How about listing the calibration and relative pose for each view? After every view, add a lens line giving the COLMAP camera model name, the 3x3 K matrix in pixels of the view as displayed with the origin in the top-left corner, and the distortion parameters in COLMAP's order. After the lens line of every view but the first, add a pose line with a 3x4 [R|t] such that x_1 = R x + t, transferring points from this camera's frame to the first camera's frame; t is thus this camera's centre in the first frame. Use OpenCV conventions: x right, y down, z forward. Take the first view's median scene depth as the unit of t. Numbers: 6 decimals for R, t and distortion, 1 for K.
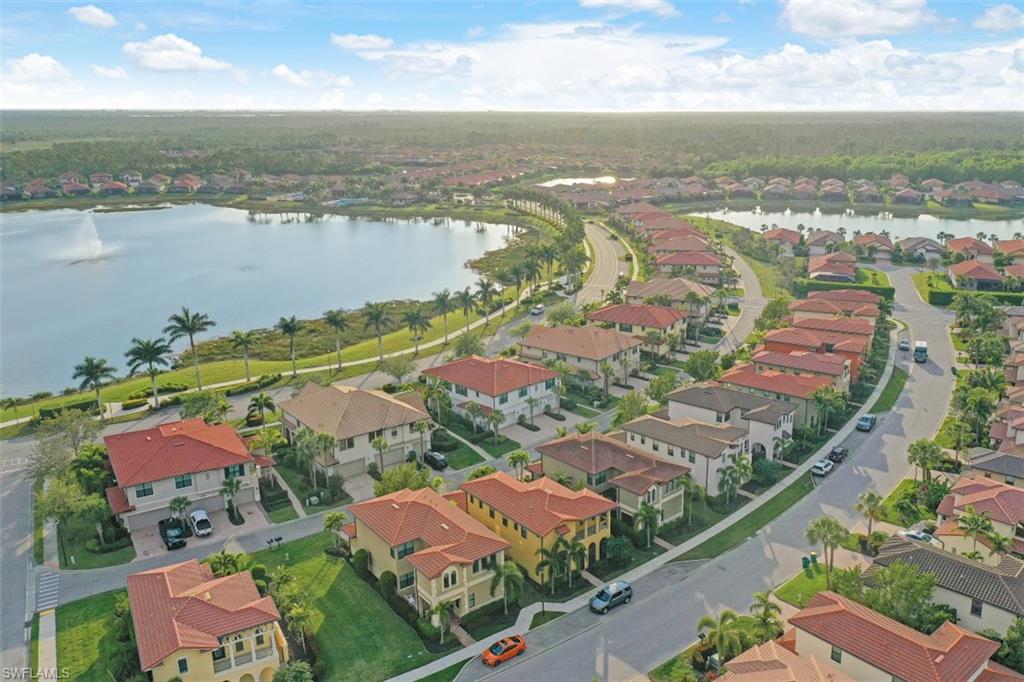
lens RADIAL K [[817.6, 0, 546.7], [0, 817.6, 327.2], [0, 0, 1]] dist [0.001050, -0.002428]
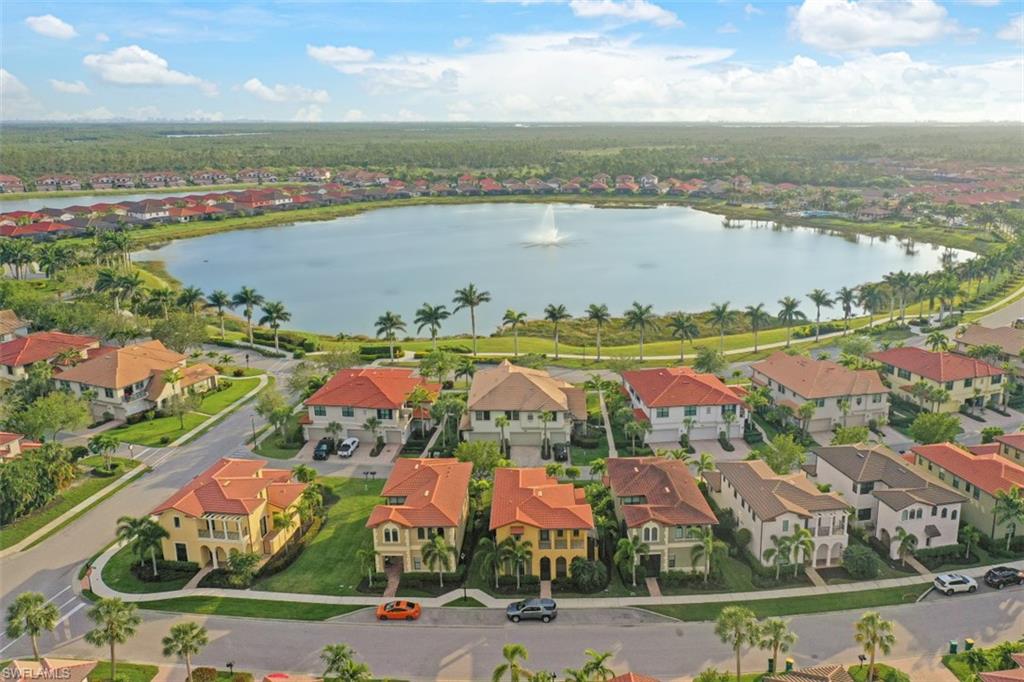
lens RADIAL K [[817.6, 0, 546.7], [0, 817.6, 327.2], [0, 0, 1]] dist [0.001050, -0.002428]
pose [[0.780934, 0.151045, -0.606075, 0.389813], [-0.158562, 0.986475, 0.041539, -0.029639], [0.604152, 0.063661, 0.794322, 0.127552]]
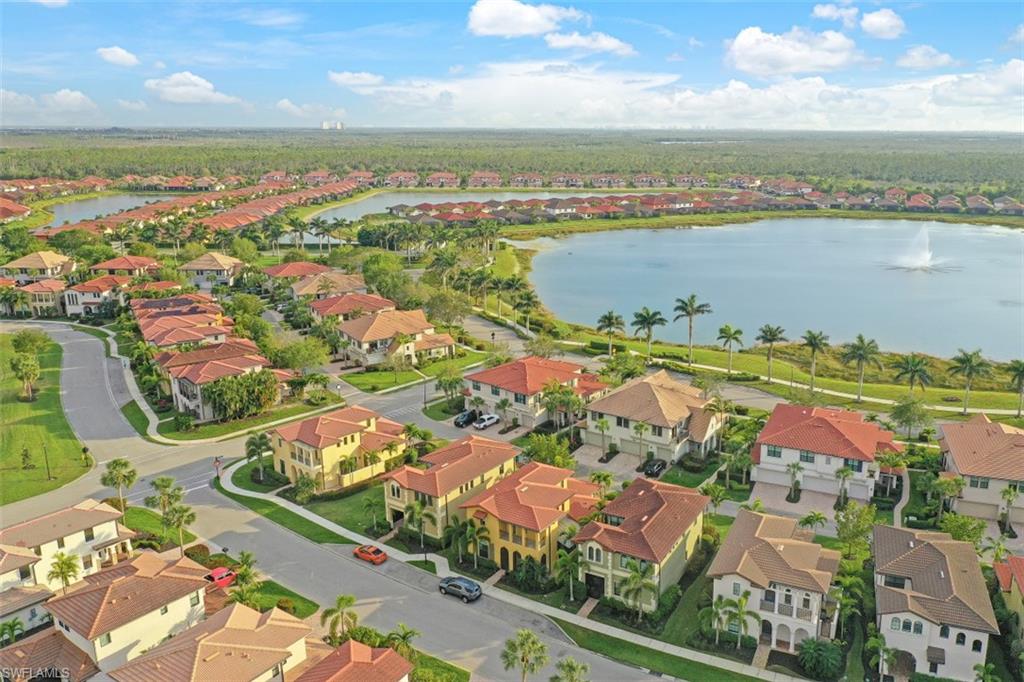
lens RADIAL K [[809.2, 0, 554.2], [0, 809.2, 340.9], [0, 0, 1]] dist [-0.000892, -0.000194]
pose [[0.318617, 0.240540, -0.916855, 0.608873], [-0.246378, 0.955036, 0.164938, -0.106631], [0.915304, 0.173341, 0.363555, 0.415152]]
